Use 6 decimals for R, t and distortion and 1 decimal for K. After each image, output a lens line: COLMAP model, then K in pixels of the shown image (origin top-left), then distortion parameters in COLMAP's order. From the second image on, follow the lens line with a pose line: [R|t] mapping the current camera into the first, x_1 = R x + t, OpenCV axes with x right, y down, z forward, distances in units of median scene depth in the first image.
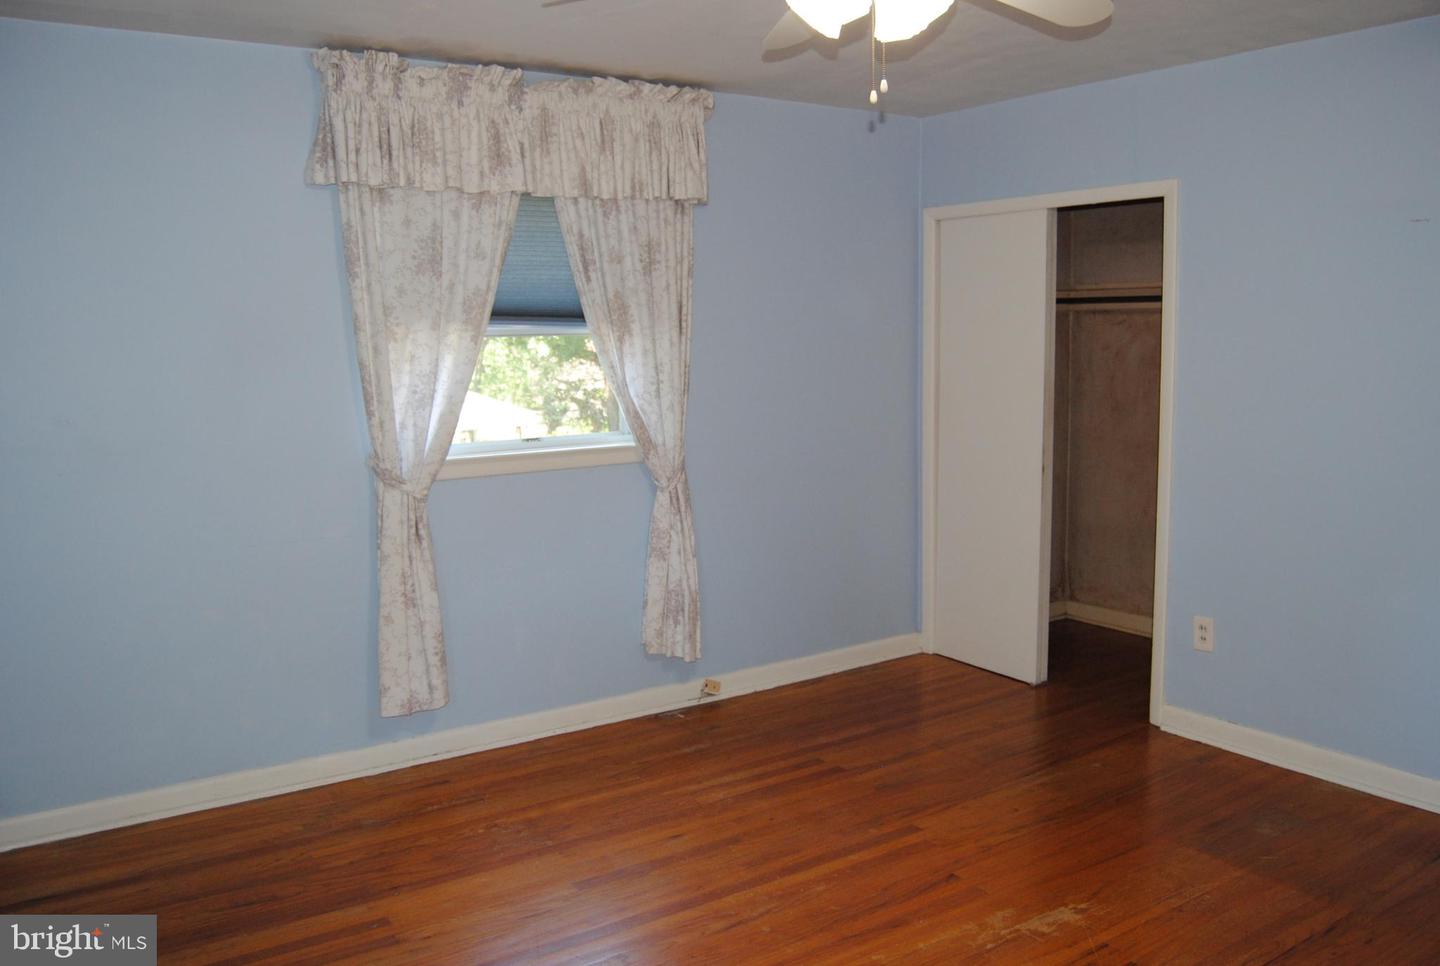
lens RADIAL K [[1204.3, 0, 723.3], [0, 1204.3, 481.2], [0, 0, 1]] dist [-0.063827, -0.023669]
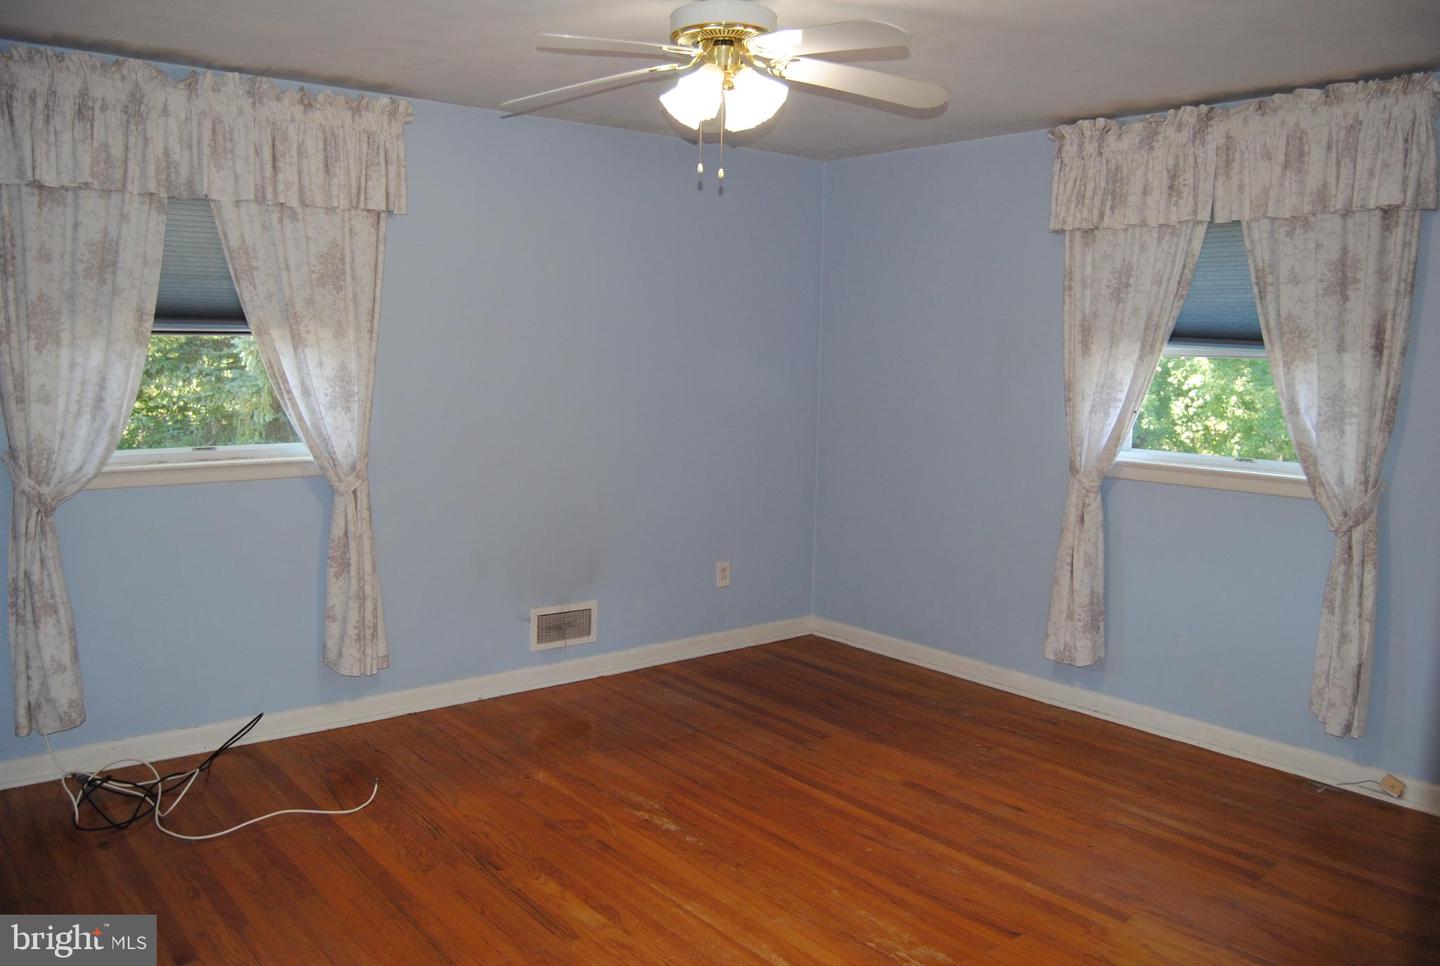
lens RADIAL K [[1146.6, 0, 724.2], [0, 1146.6, 483.7], [0, 0, 1]] dist [-0.086285, 0.027249]
pose [[0.079745, 0.137353, -0.987307, 0.823653], [-0.139145, 0.982298, 0.125417, -0.080678], [0.987056, 0.127378, 0.097446, 0.525927]]
